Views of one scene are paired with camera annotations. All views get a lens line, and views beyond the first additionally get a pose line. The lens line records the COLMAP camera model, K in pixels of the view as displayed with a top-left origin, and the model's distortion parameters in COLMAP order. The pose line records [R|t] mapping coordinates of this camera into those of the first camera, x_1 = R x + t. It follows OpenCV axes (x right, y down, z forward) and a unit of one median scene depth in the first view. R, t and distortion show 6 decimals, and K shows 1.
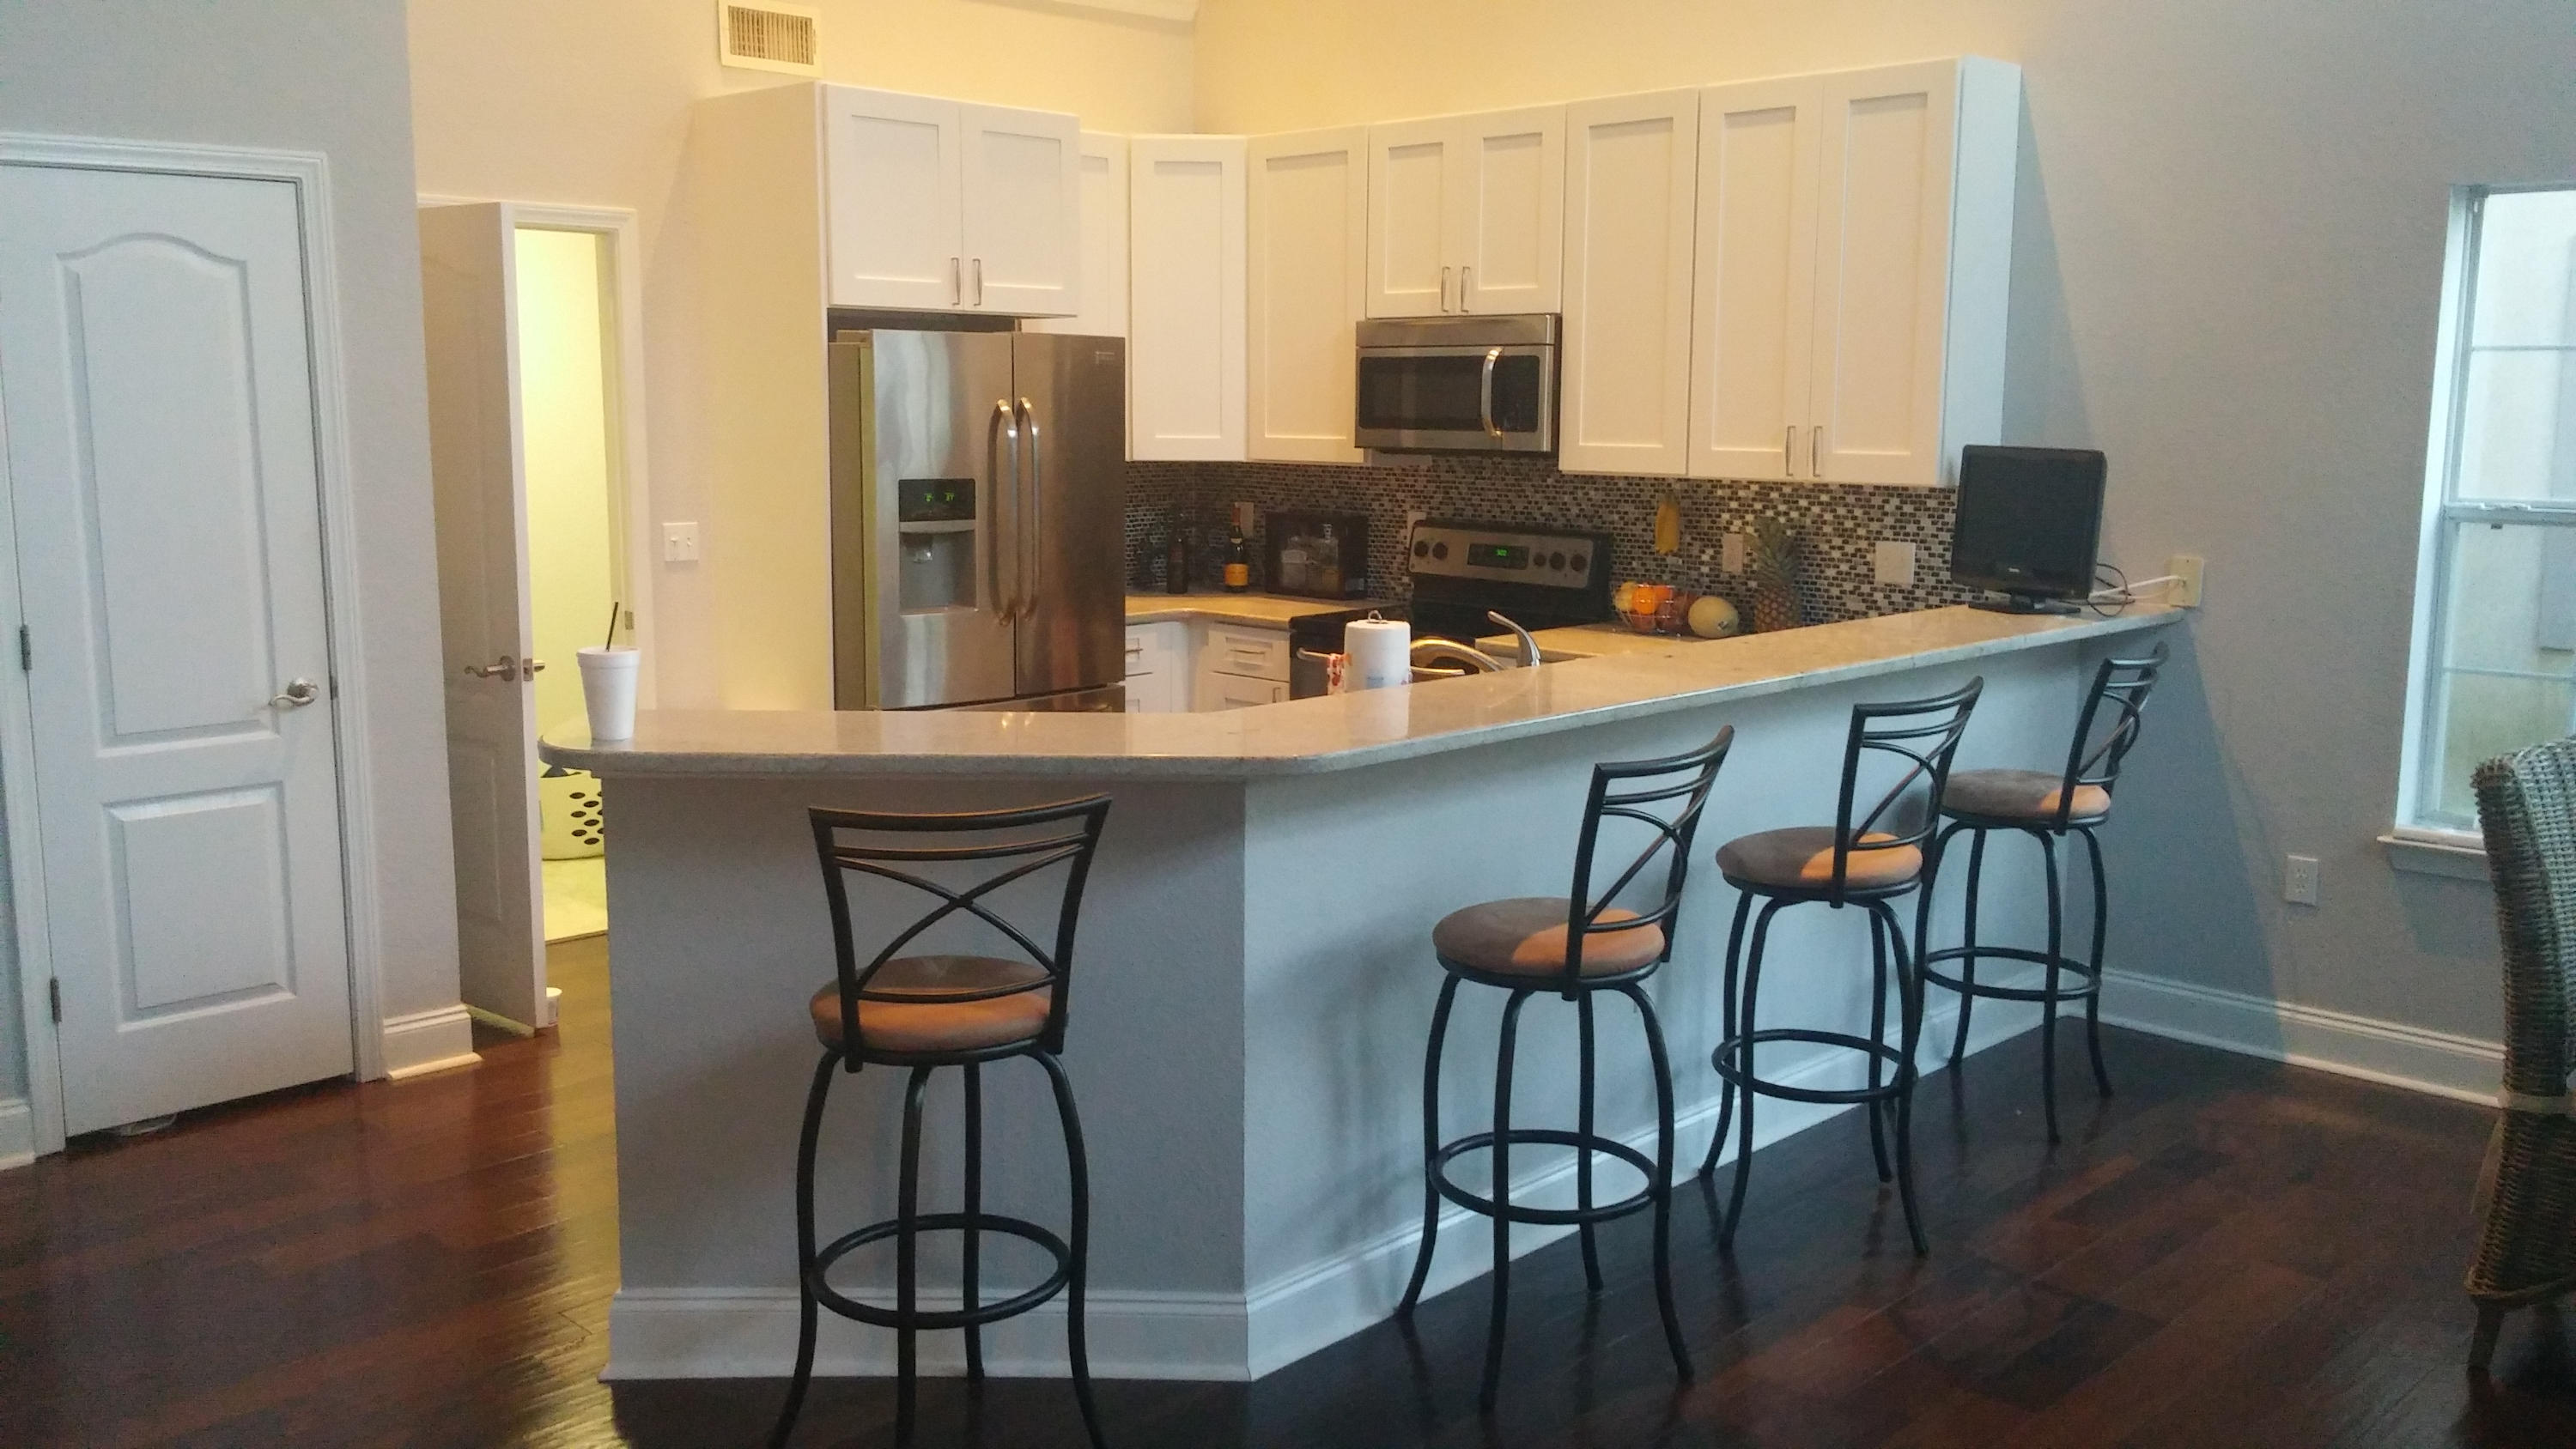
lens RADIAL K [[2185.0, 0, 1290.7], [0, 2185.0, 728.4], [0, 0, 1]] dist [0.020003, -0.004767]
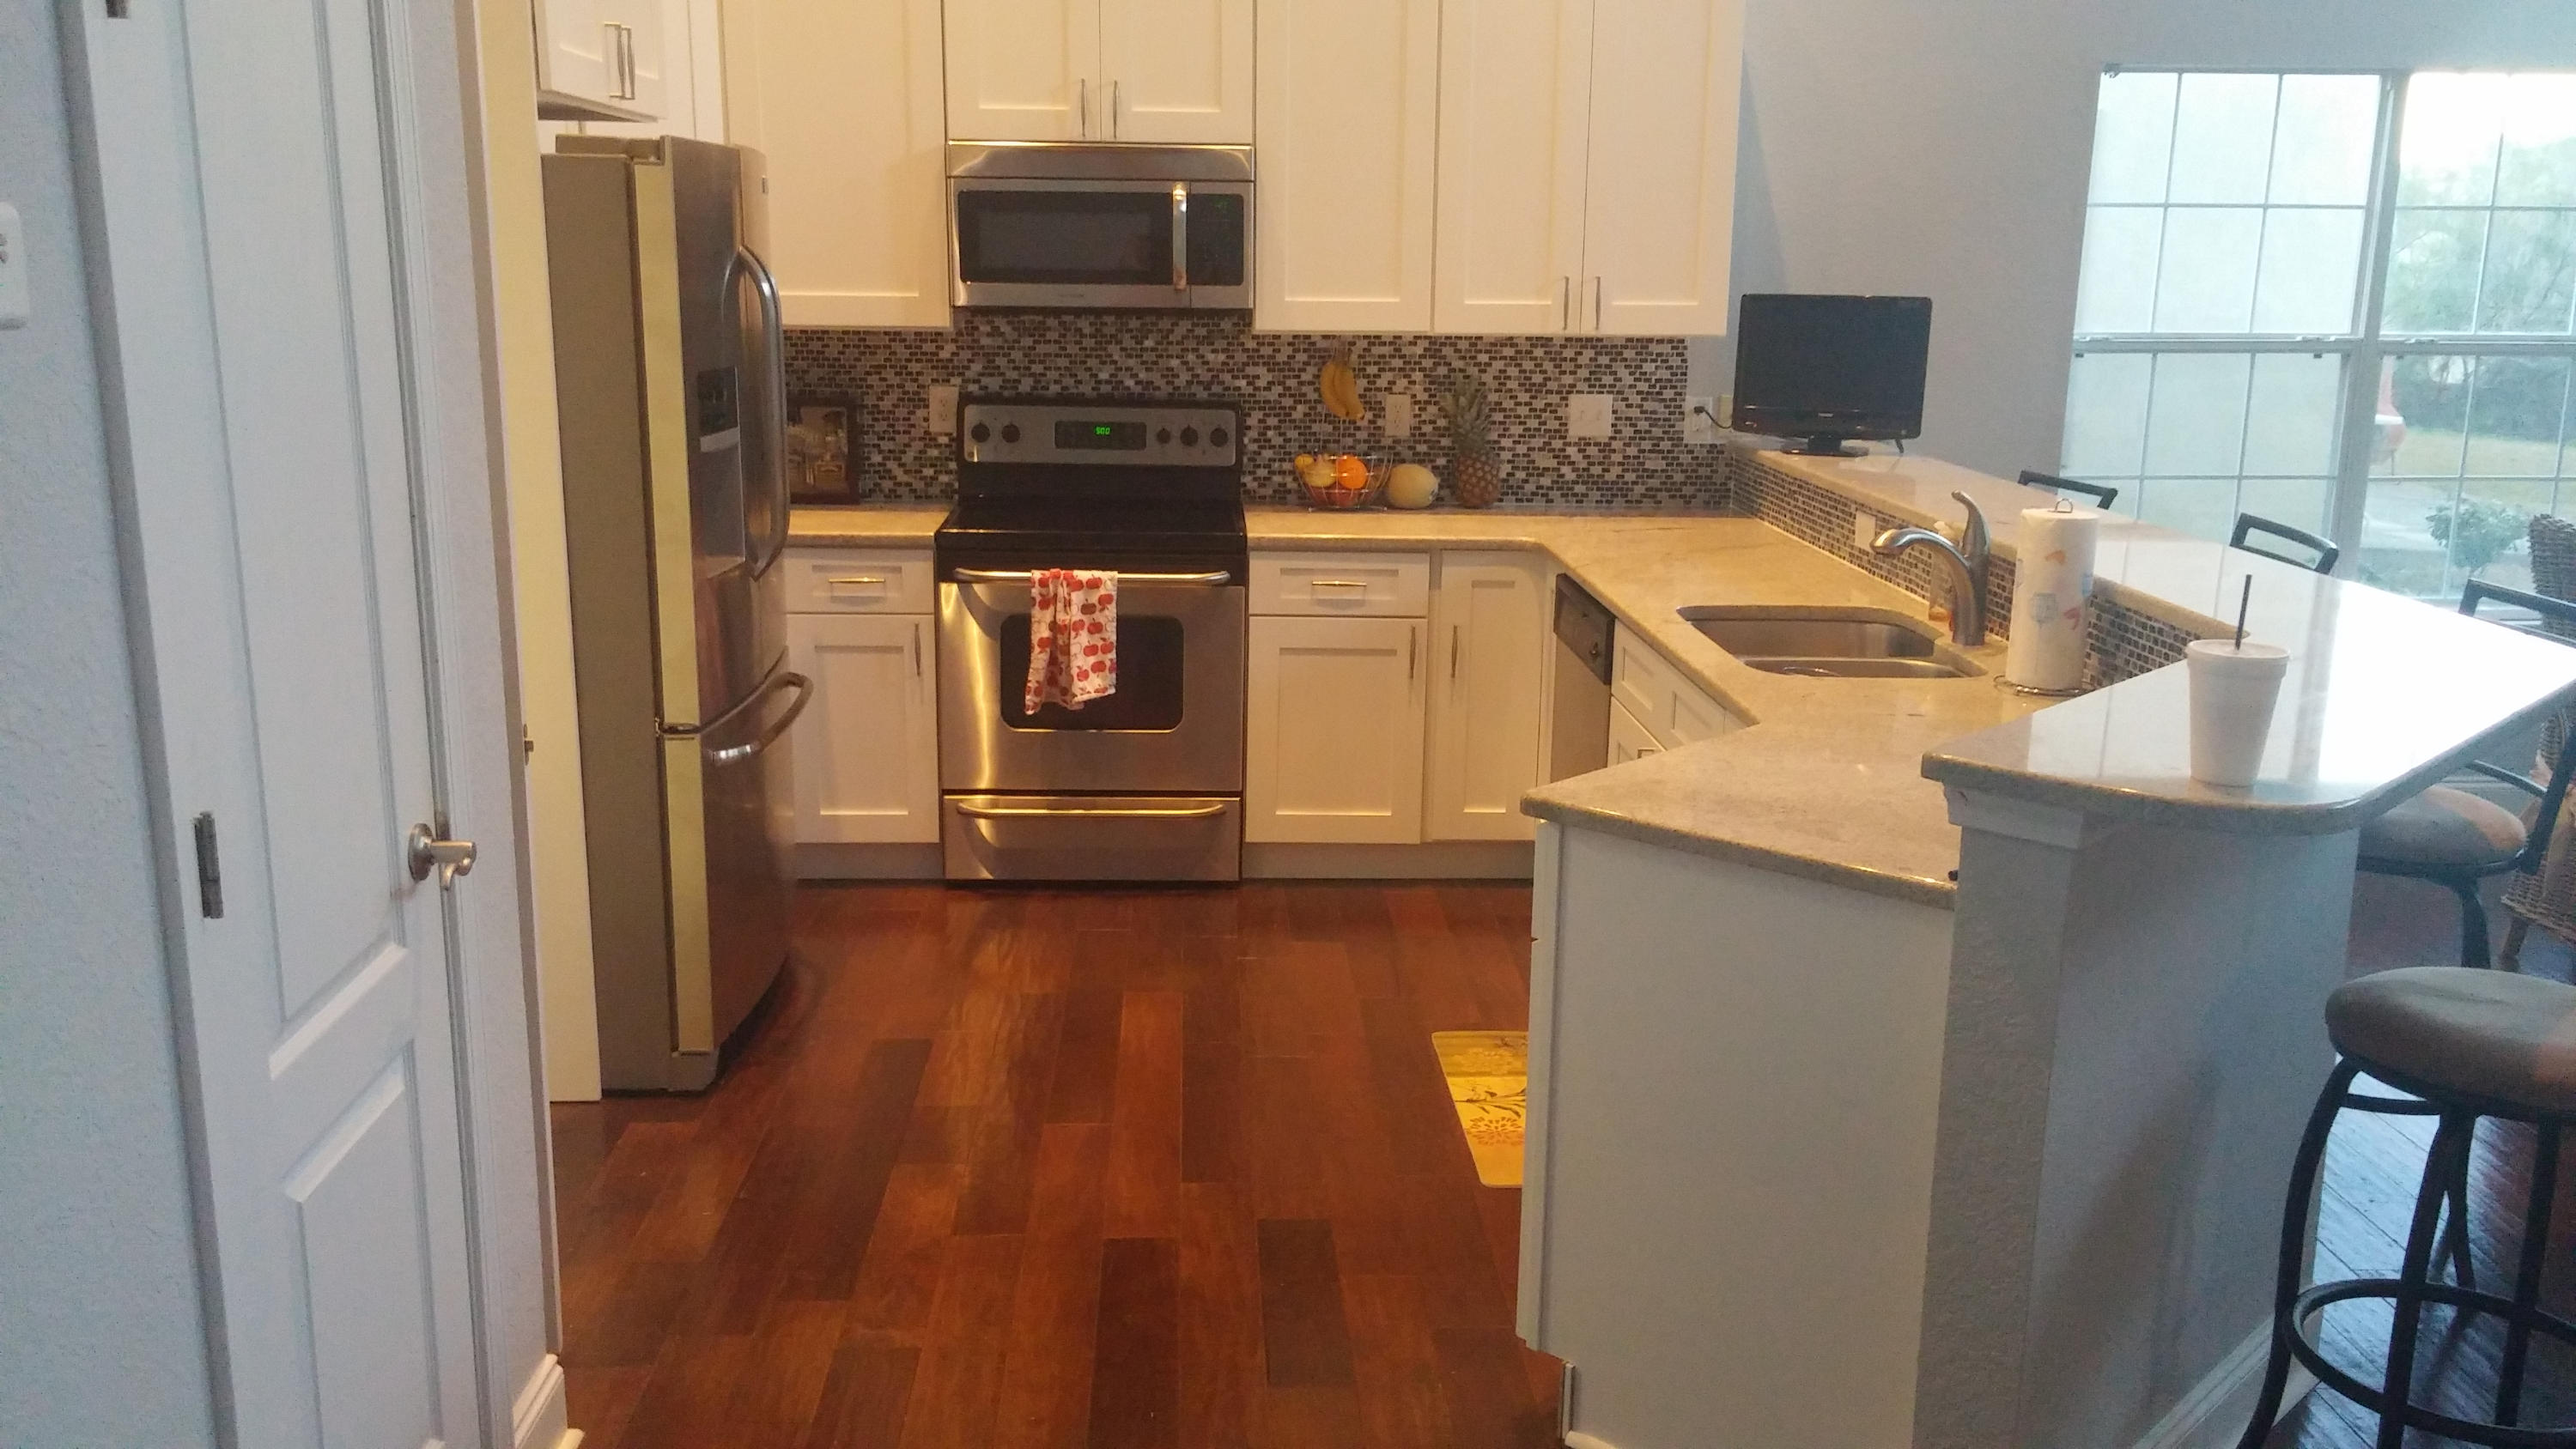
lens RADIAL K [[2185.0, 0, 1286.6], [0, 2185.0, 724.0], [0, 0, 1]] dist [0.020003, -0.004767]
pose [[0.681555, -0.156542, 0.714827, -0.514423], [0.106289, 0.987669, 0.114950, -0.062897], [-0.724006, -0.002366, 0.689789, 0.398144]]
